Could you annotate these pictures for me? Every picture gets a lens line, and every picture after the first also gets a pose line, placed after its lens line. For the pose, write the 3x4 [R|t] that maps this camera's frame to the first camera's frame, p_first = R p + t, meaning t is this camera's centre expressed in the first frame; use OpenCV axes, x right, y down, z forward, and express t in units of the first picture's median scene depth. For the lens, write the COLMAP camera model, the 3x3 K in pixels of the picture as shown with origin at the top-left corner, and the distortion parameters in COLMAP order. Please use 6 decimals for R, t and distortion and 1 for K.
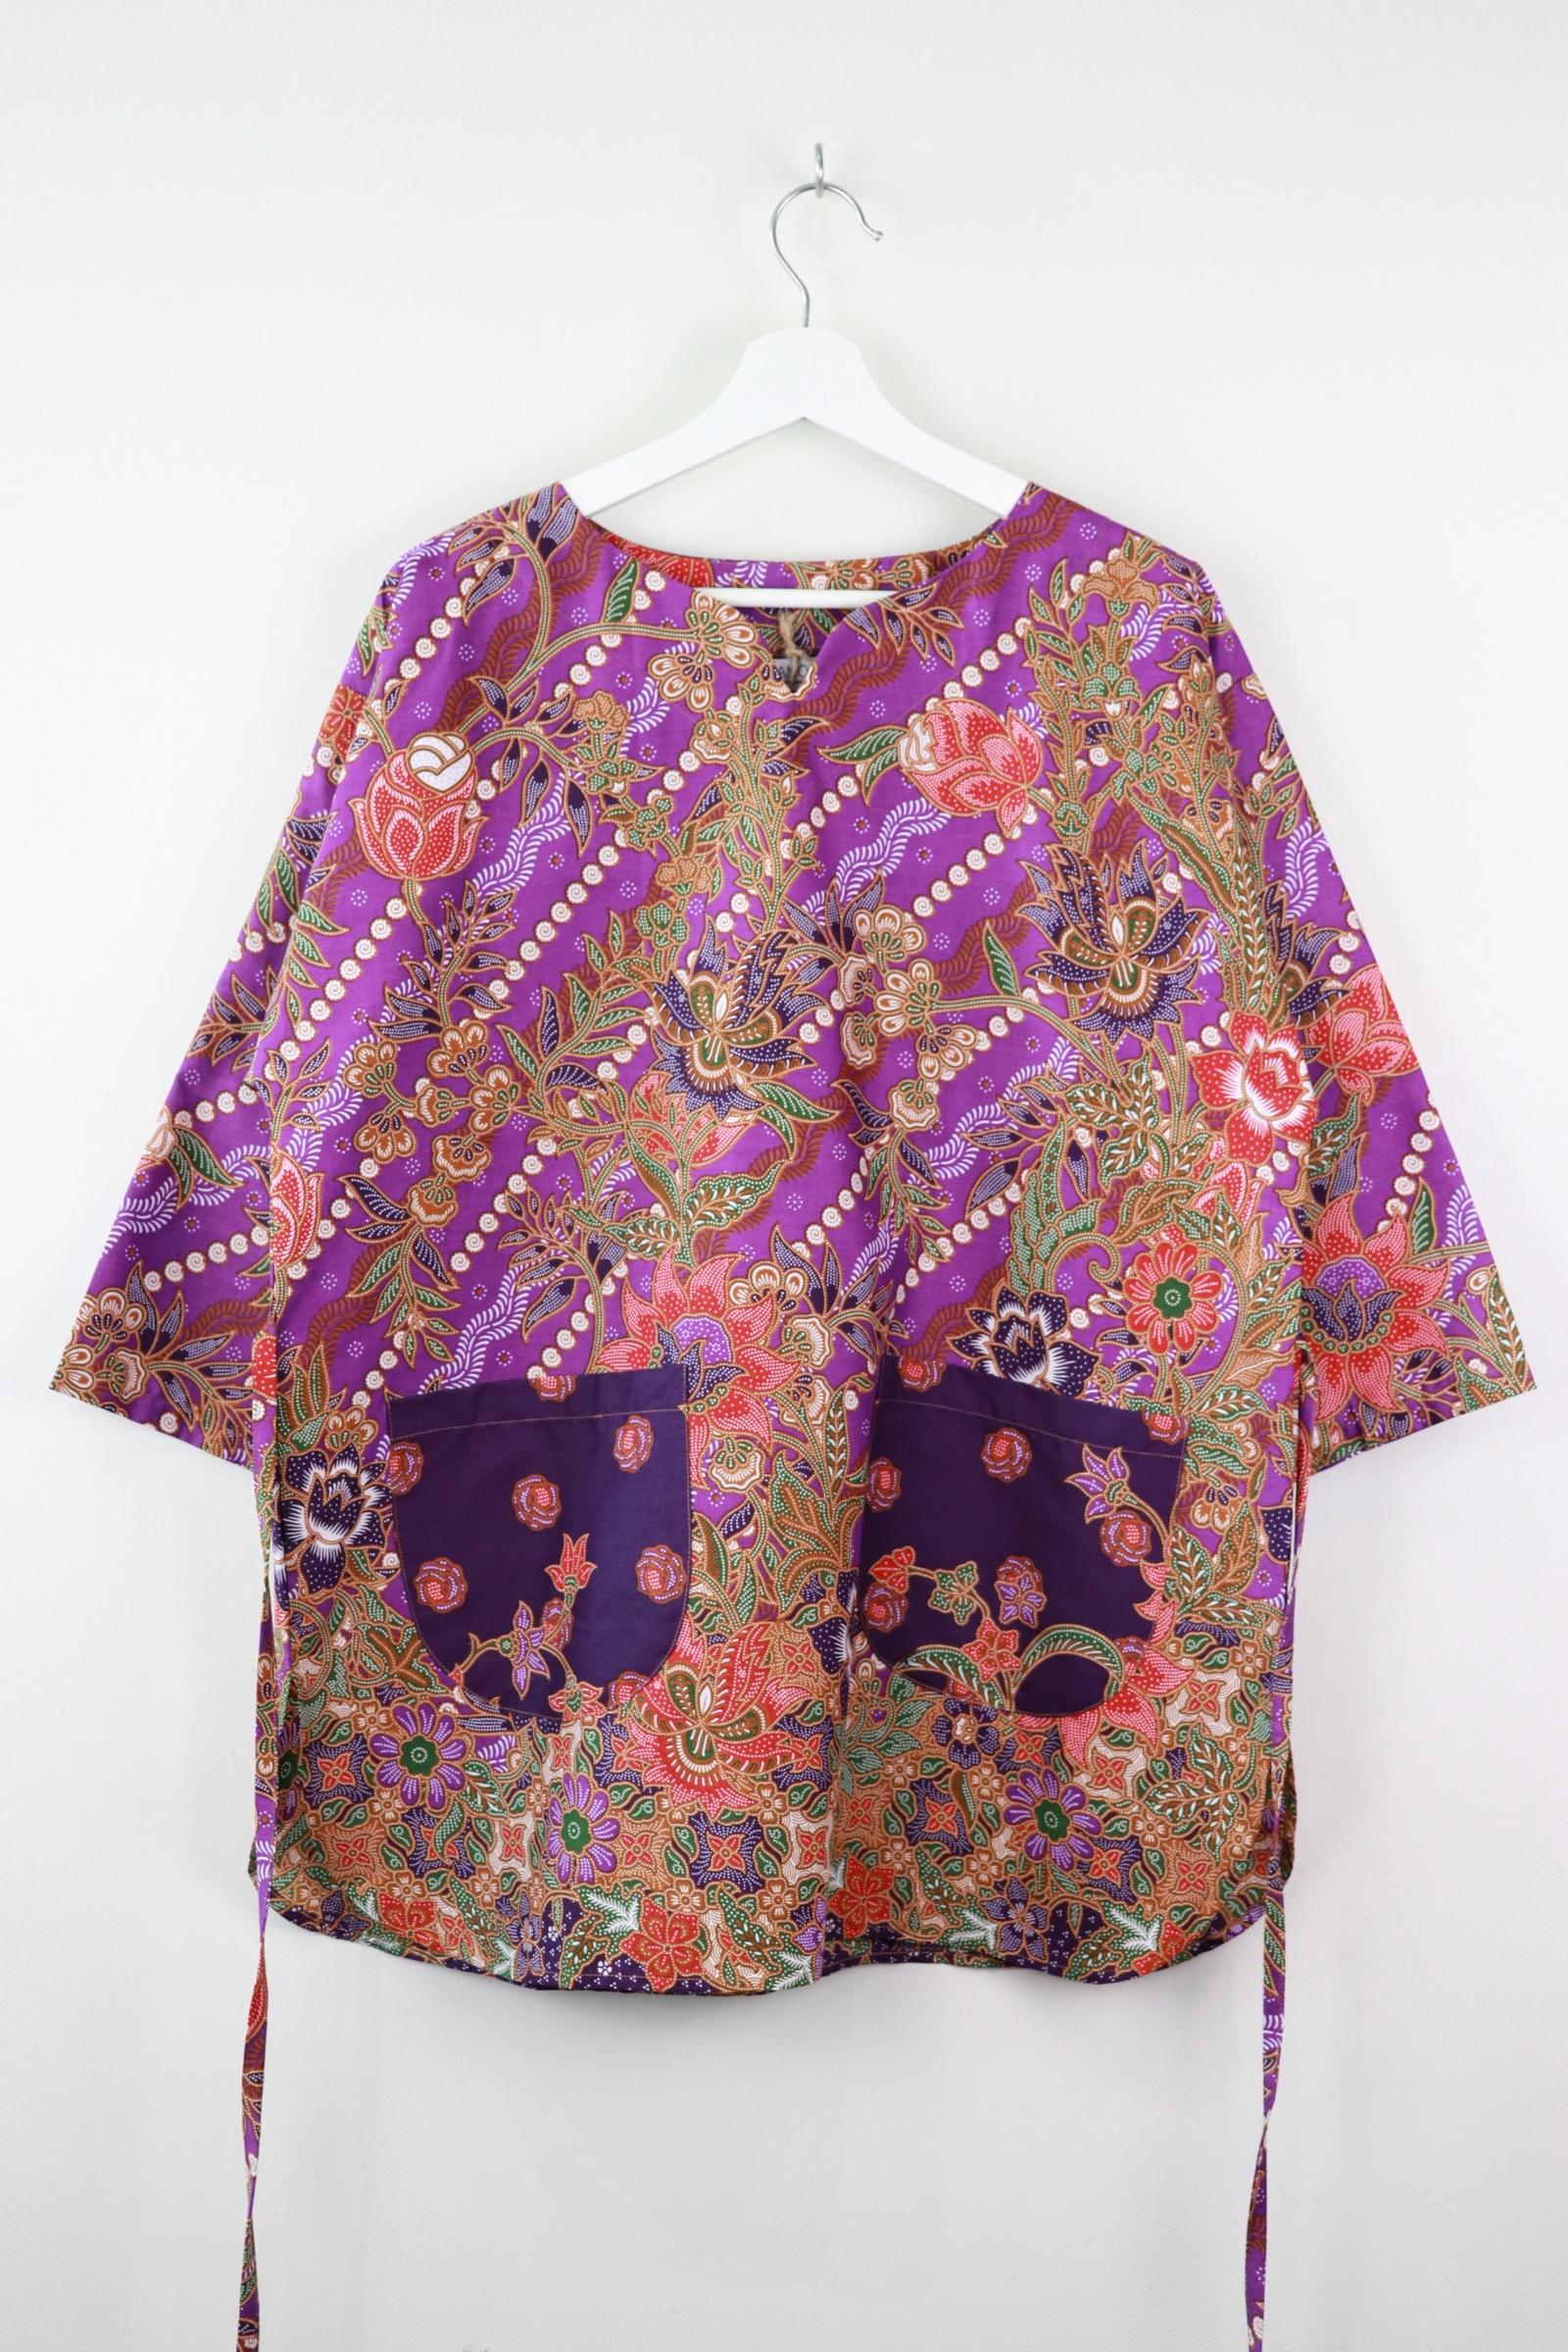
lens RADIAL K [[3386.6, 0, 787.0], [0, 3386.6, 1170.4], [0, 0, 1]] dist [0.006994, 0.000000]
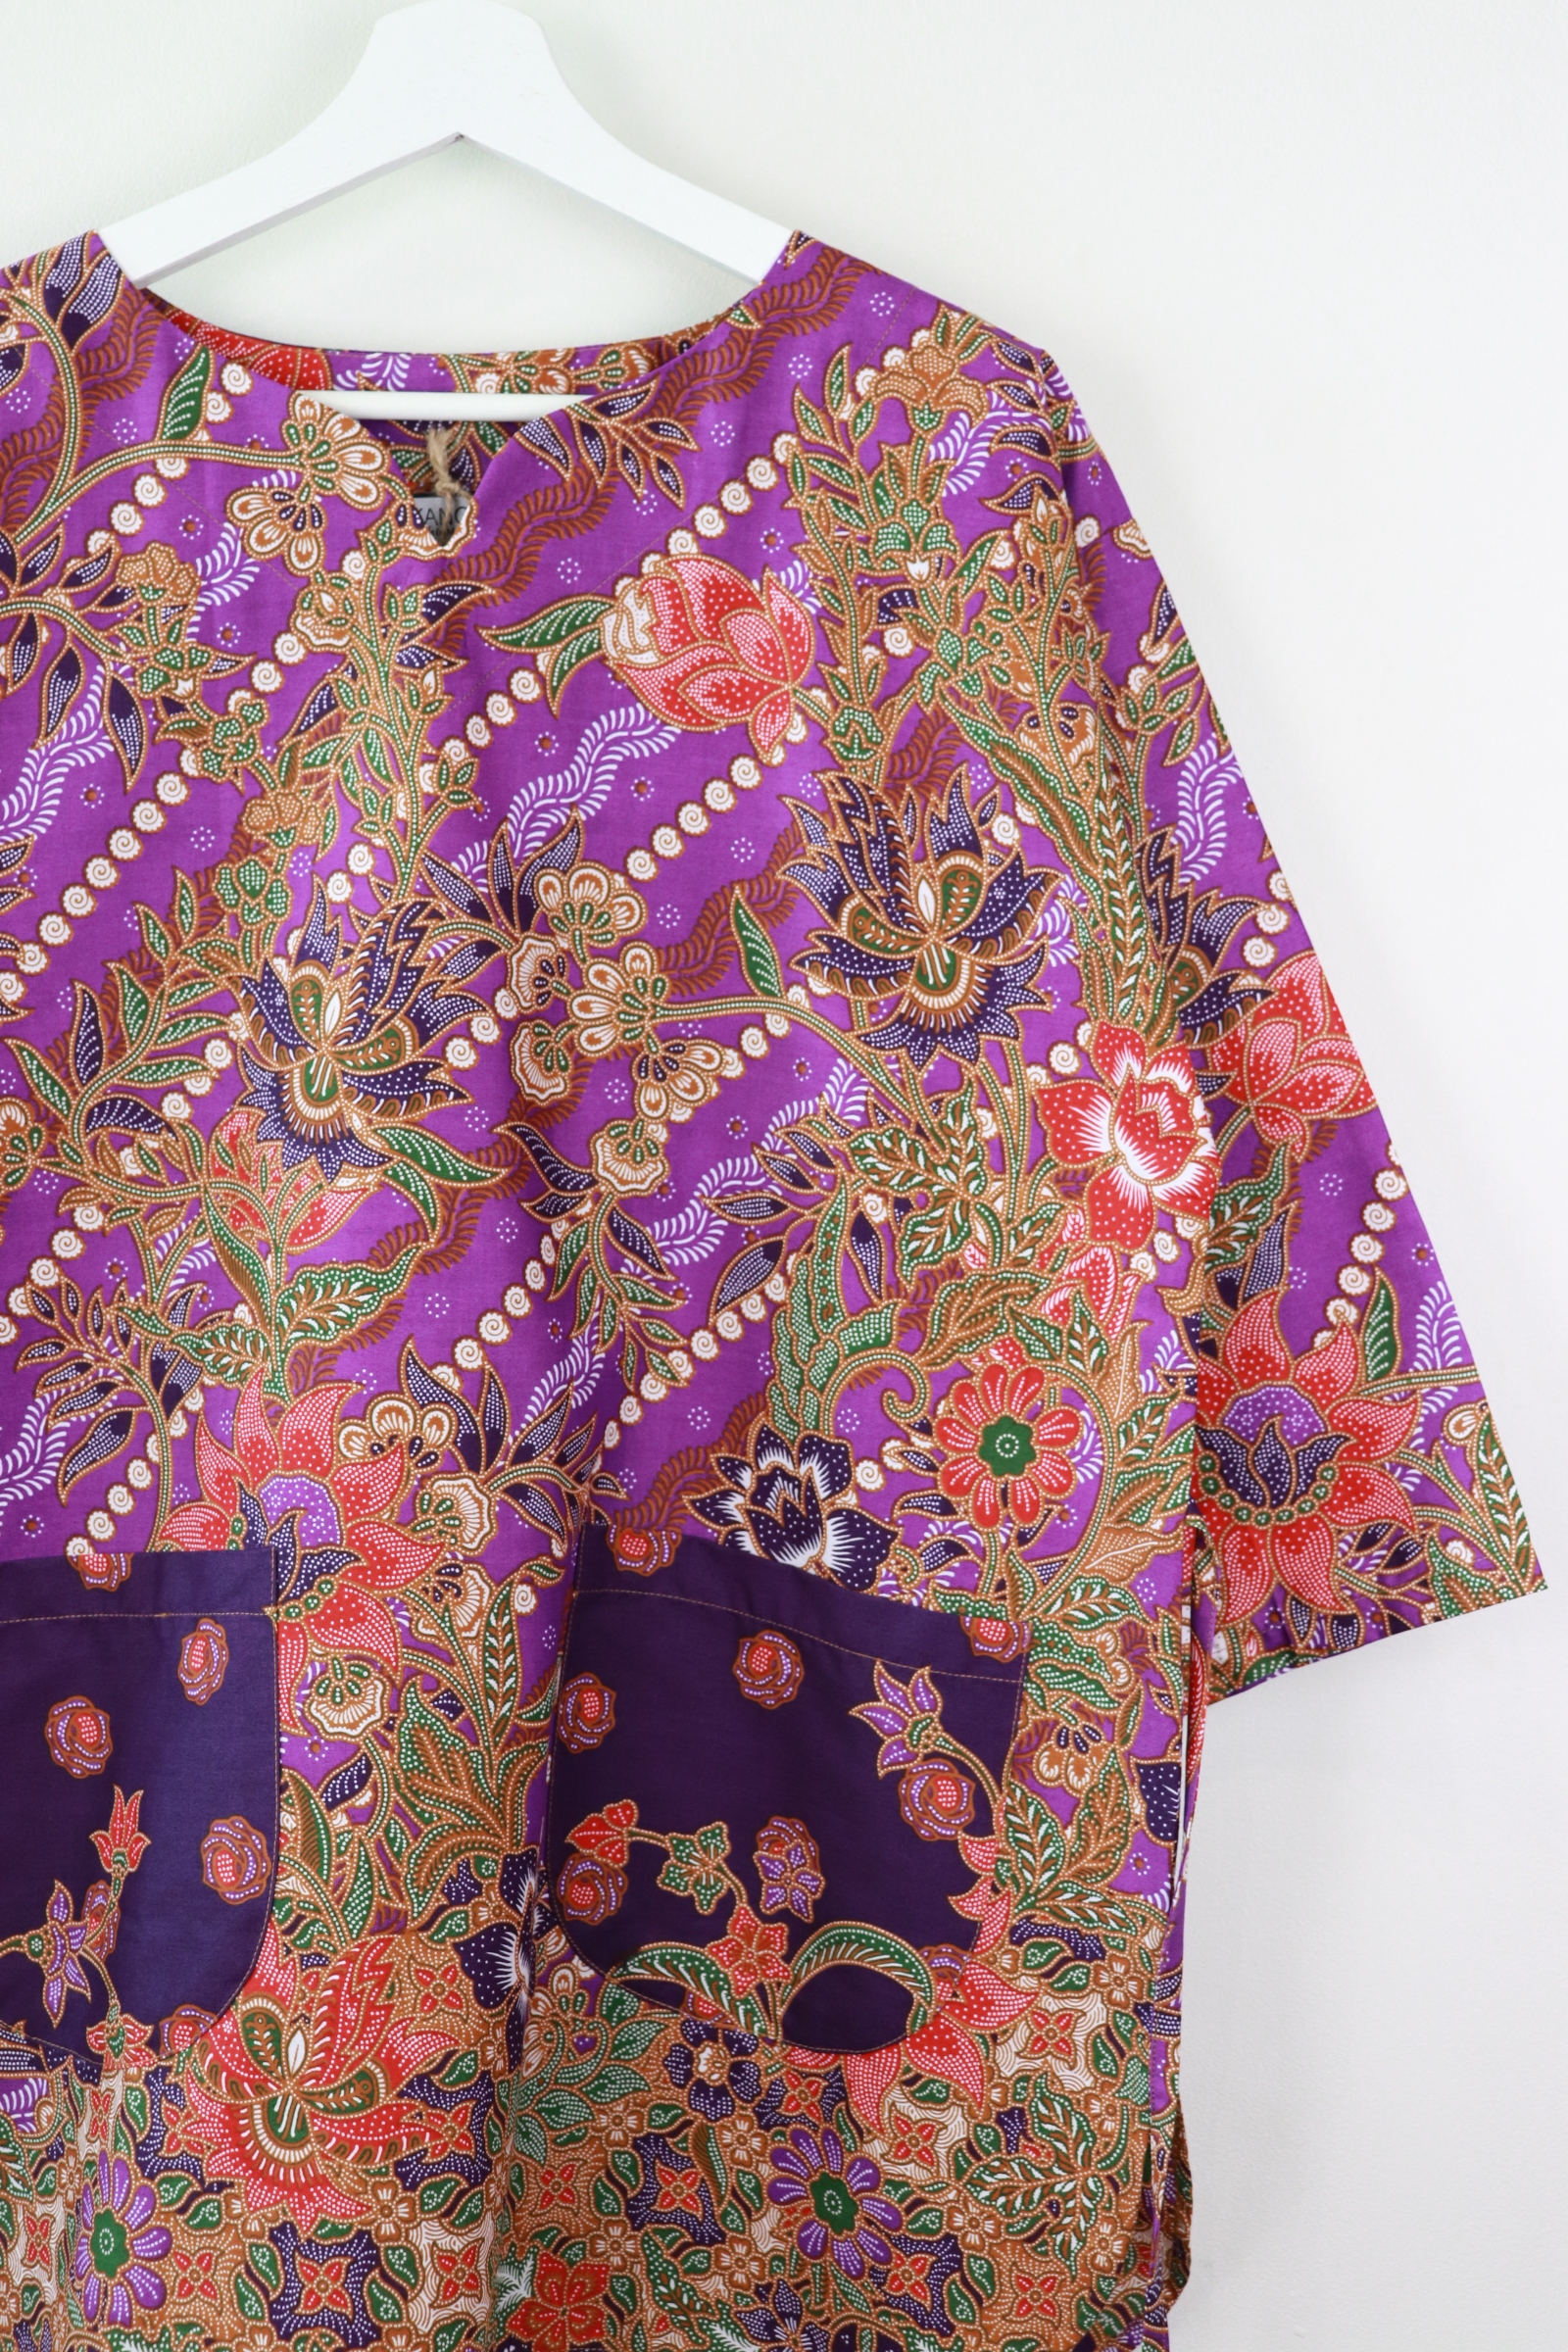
lens RADIAL K [[3386.6, 0, 770.5], [0, 3386.6, 1178.6], [0, 0, 1]] dist [0.006994, 0.000000]
pose [[0.999898, 0.002736, -0.014000, 0.076024], [-0.002596, 0.999946, 0.010021, -0.022246], [0.014027, -0.009983, 0.999852, 0.325362]]
